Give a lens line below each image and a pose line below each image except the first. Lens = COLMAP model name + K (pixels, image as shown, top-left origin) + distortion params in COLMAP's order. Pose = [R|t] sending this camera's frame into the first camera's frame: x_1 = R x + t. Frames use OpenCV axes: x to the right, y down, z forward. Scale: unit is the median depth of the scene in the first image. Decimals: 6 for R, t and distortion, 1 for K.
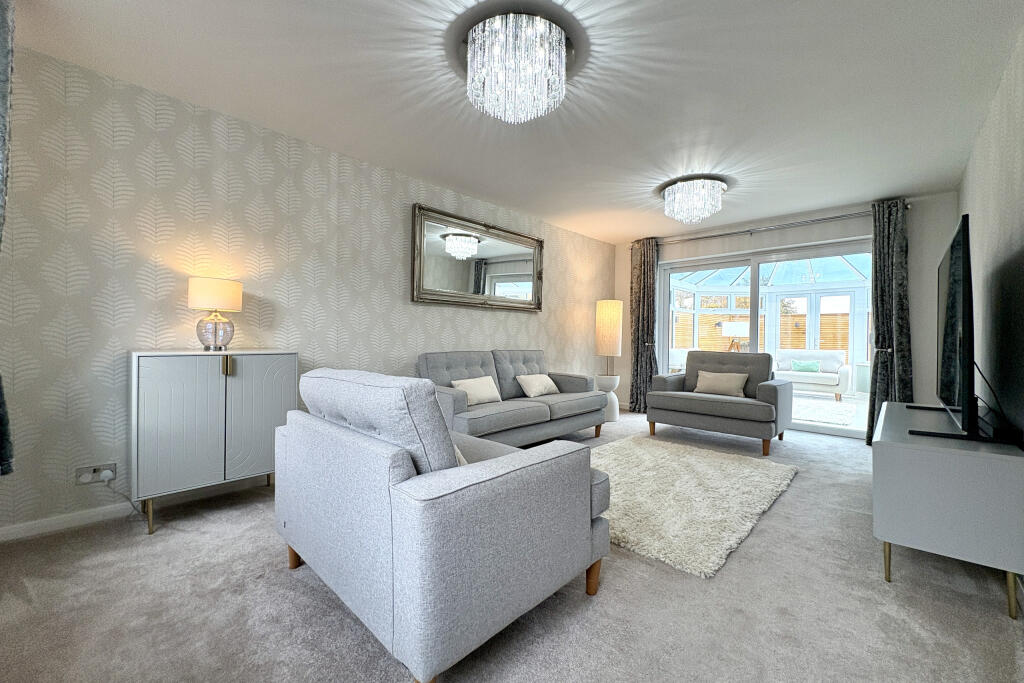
lens RADIAL K [[407.6, 0, 515.2], [0, 407.6, 340.2], [0, 0, 1]] dist [-0.000598, 0.000293]
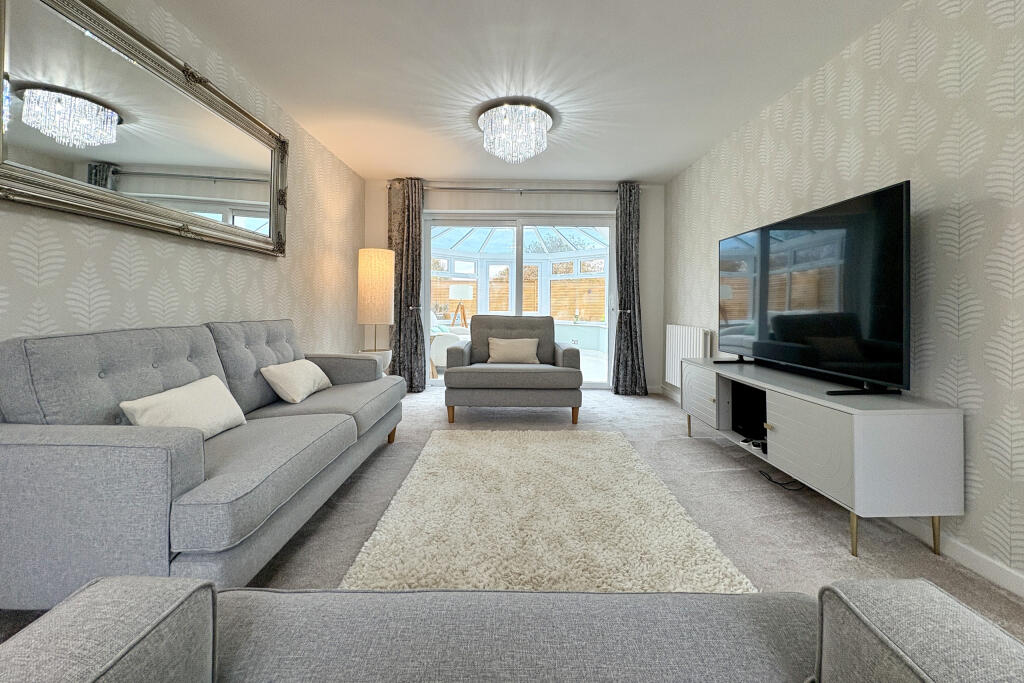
lens RADIAL K [[407.6, 0, 510.3], [0, 407.6, 307.9], [0, 0, 1]] dist [-0.000598, 0.000293]
pose [[0.724492, -0.009060, 0.689224, -0.122086], [0.001686, 0.999934, 0.011372, 0.000765], [-0.689282, -0.007077, 0.724459, 0.342099]]
